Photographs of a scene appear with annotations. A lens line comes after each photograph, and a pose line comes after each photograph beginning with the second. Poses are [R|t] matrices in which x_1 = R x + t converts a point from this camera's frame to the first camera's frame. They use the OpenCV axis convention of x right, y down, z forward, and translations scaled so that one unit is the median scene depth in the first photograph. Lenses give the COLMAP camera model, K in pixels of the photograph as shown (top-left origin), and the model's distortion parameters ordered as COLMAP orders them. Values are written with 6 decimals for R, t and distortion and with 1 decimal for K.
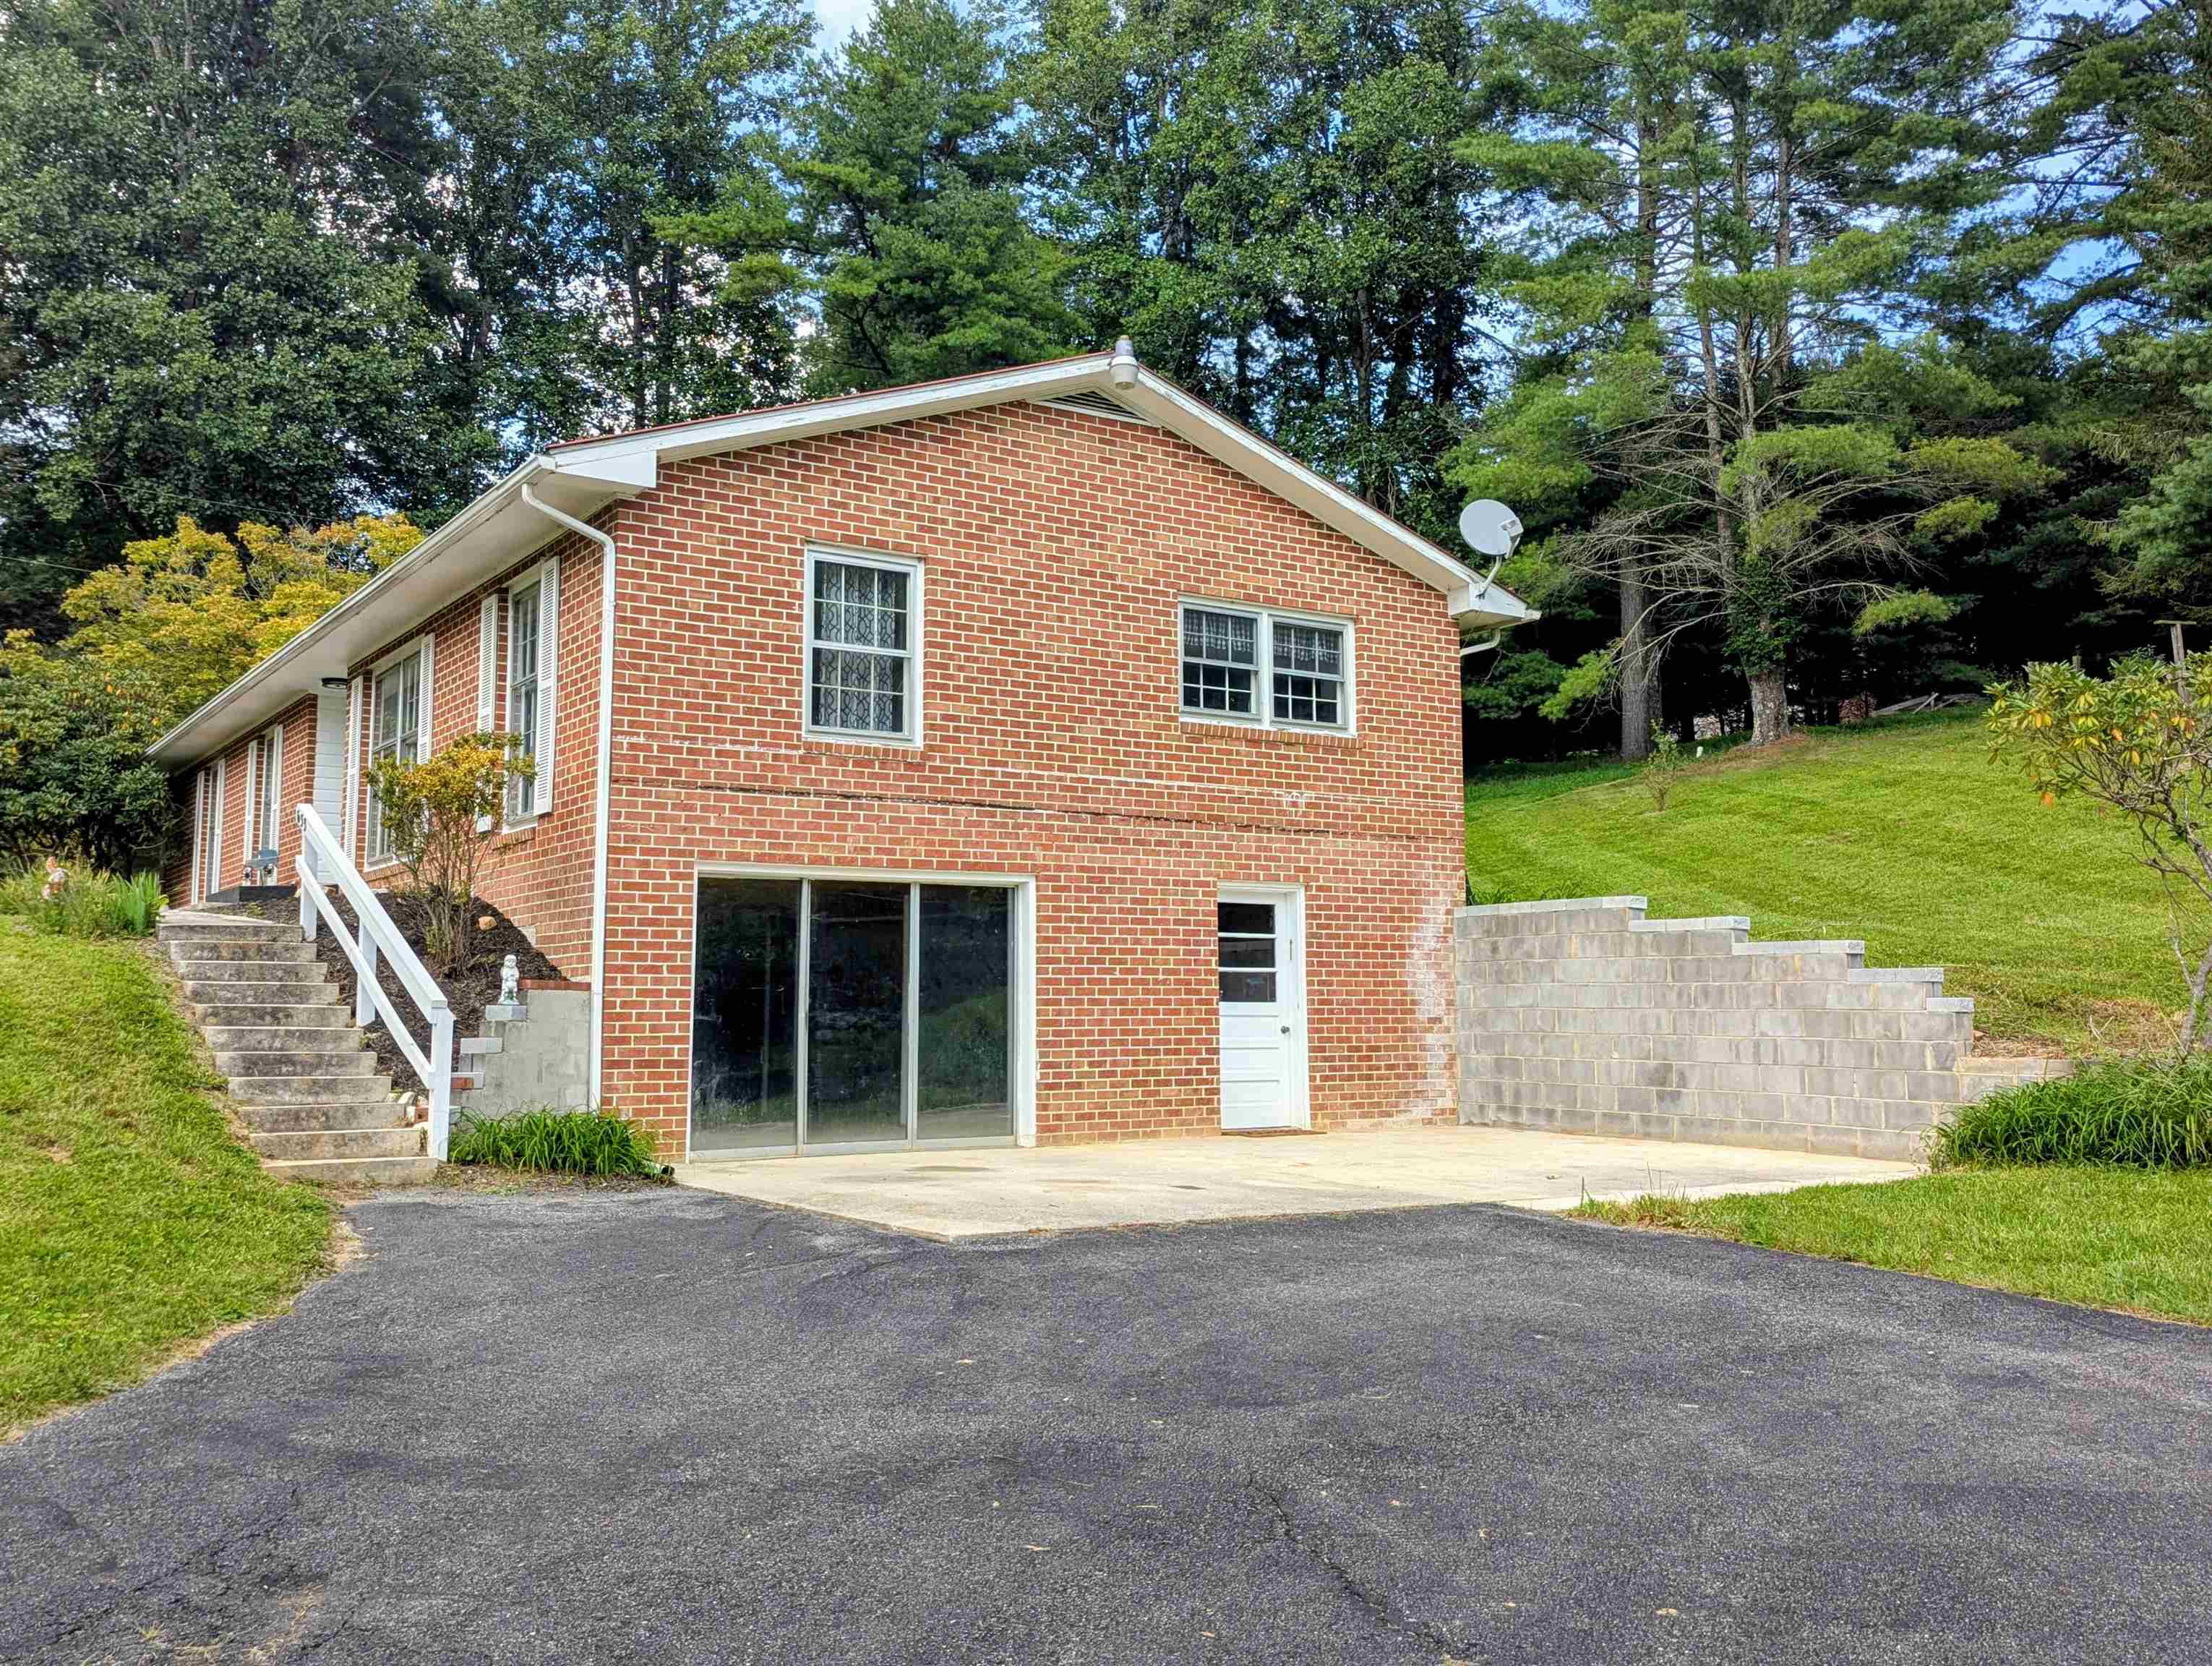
lens RADIAL K [[1905.1, 0, 1105.3], [0, 1905.1, 833.6], [0, 0, 1]] dist [0.047649, 0.001515]
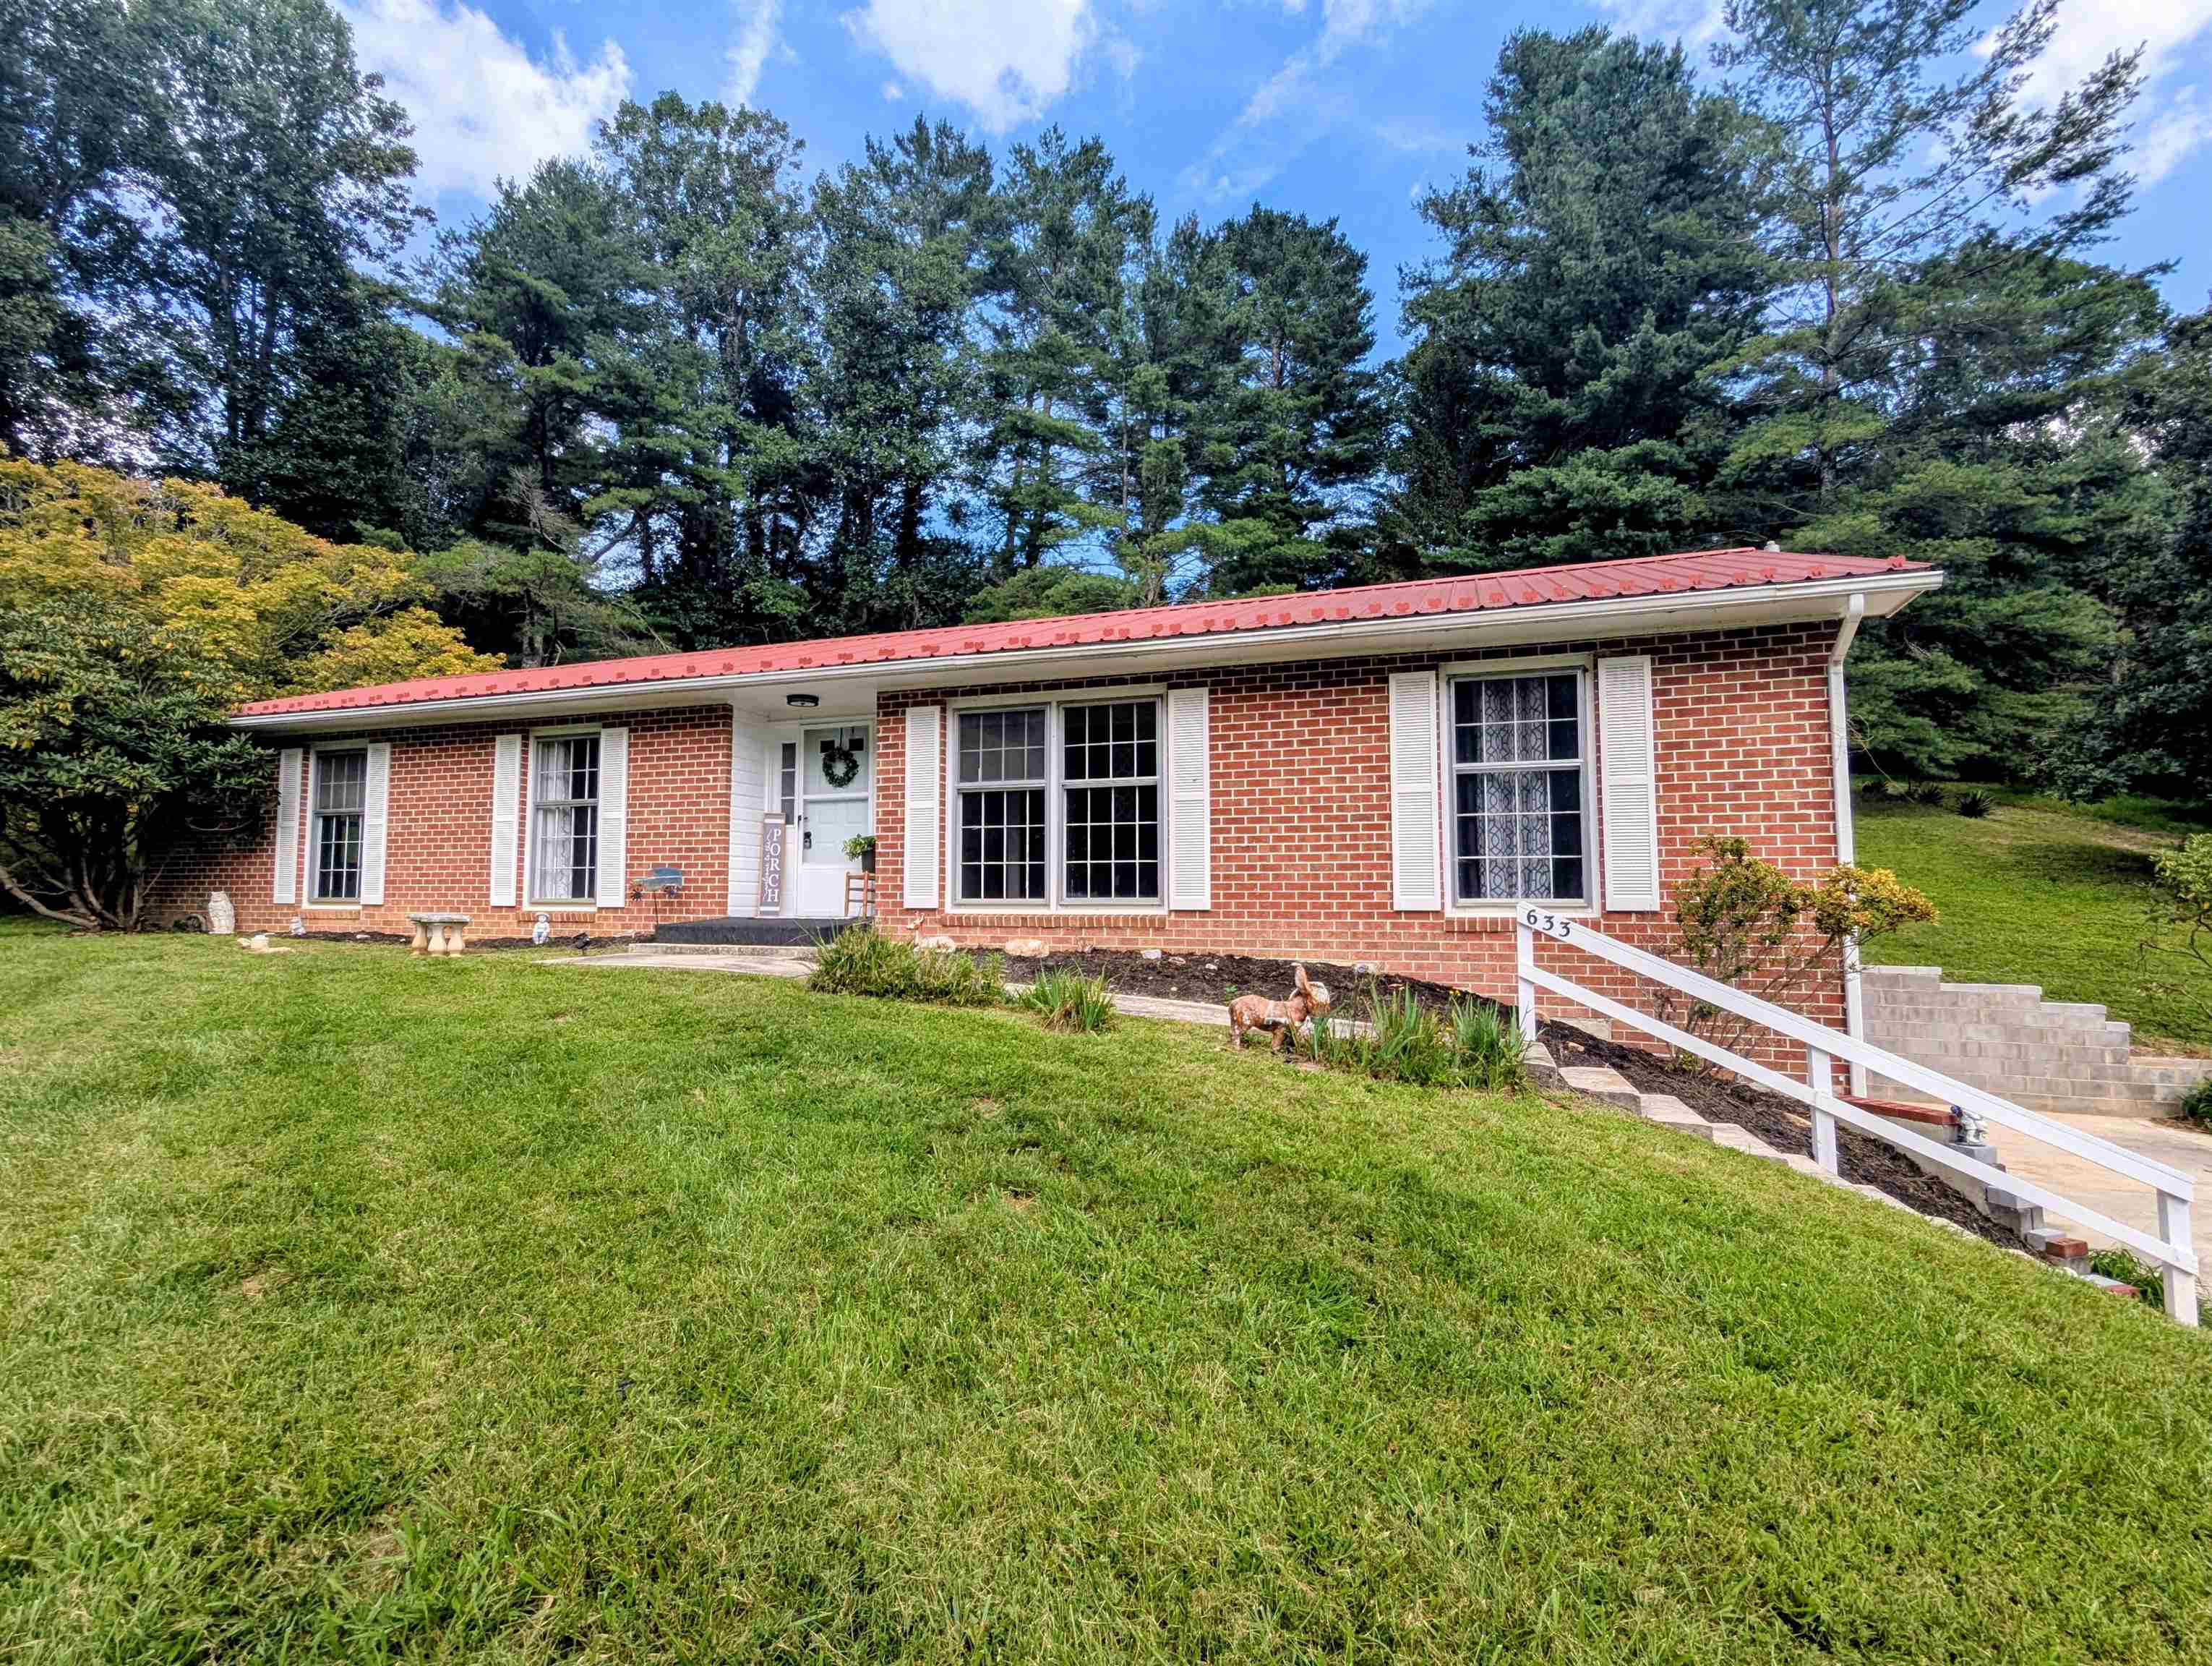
lens RADIAL K [[1056.6, 0, 1100.4], [0, 1056.6, 832.5], [0, 0, 1]] dist [0.006582, -0.002878]
pose [[0.813192, 0.047288, 0.580071, -0.737963], [-0.061451, 0.998099, 0.004782, -0.030456], [-0.578742, -0.039535, 0.814552, 0.618303]]
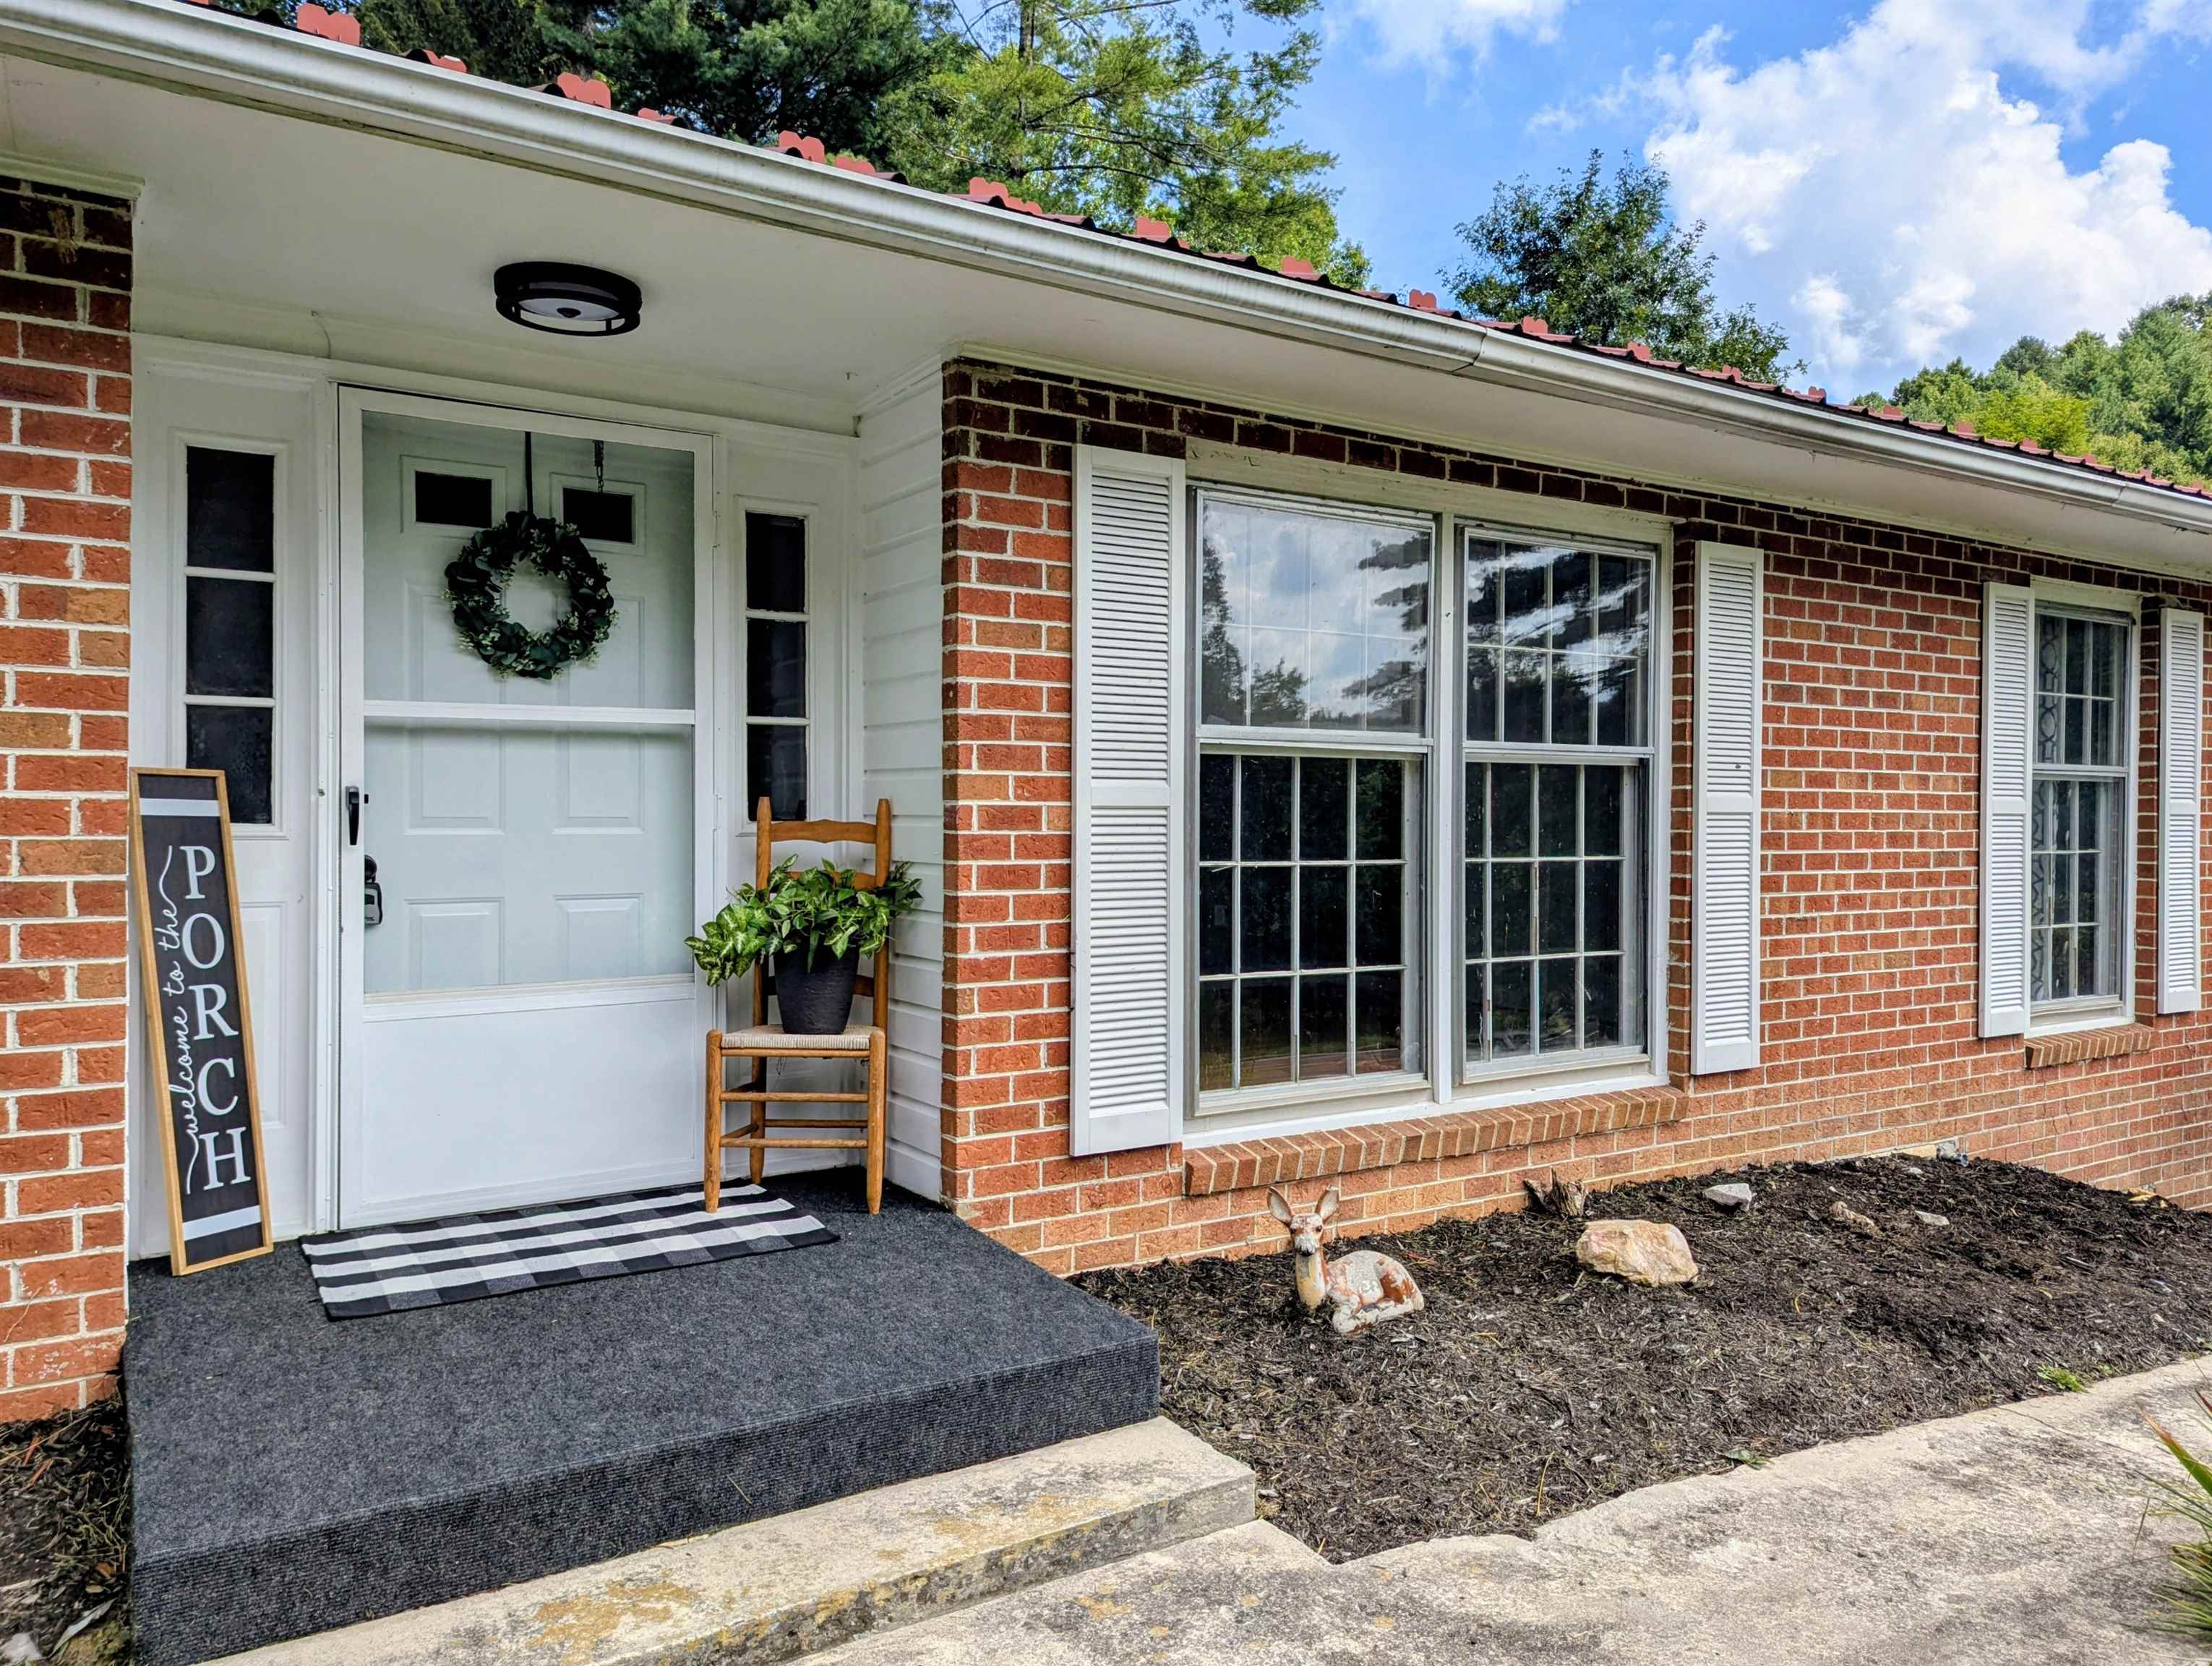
lens RADIAL K [[1522.3, 0, 1118.5], [0, 1522.3, 847.2], [0, 0, 1]] dist [0.051027, -0.004902]
pose [[0.028246, -0.020425, 0.999392, -0.725612], [-0.101206, 0.994595, 0.023187, -0.034254], [-0.994464, -0.101800, 0.026027, 1.176796]]
